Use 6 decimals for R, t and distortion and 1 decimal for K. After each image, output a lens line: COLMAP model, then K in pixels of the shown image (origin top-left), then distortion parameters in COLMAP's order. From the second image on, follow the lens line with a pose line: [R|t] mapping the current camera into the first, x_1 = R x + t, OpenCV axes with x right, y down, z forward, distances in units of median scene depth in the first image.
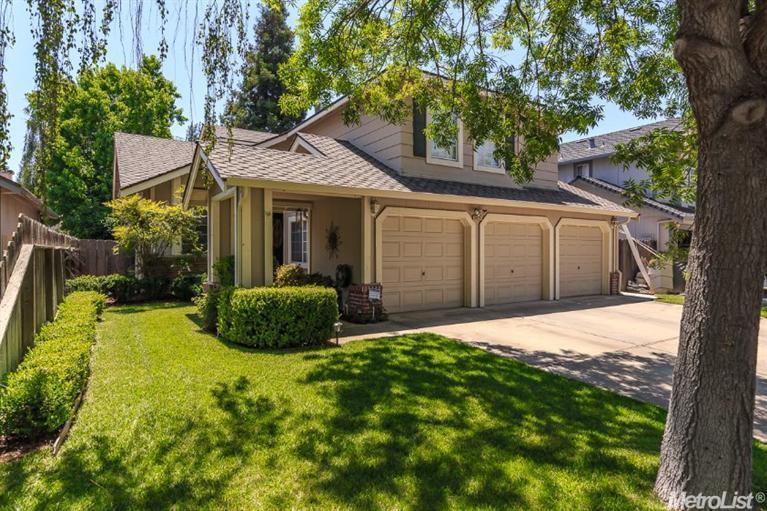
lens RADIAL K [[433.9, 0, 383.3], [0, 433.9, 253.6], [0, 0, 1]] dist [0.017117, 0.000417]
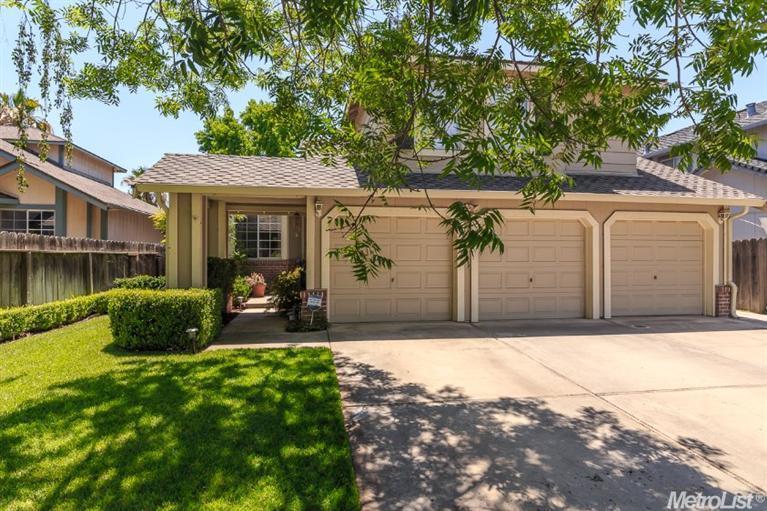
lens RADIAL K [[419.9, 0, 382.2], [0, 419.9, 257.4], [0, 0, 1]] dist [0.000008, 0.000431]
pose [[0.915523, 0.002890, -0.402254, 0.467651], [-0.004213, 0.999988, -0.002402, 0.002424], [0.402242, 0.003894, 0.915525, 0.233884]]
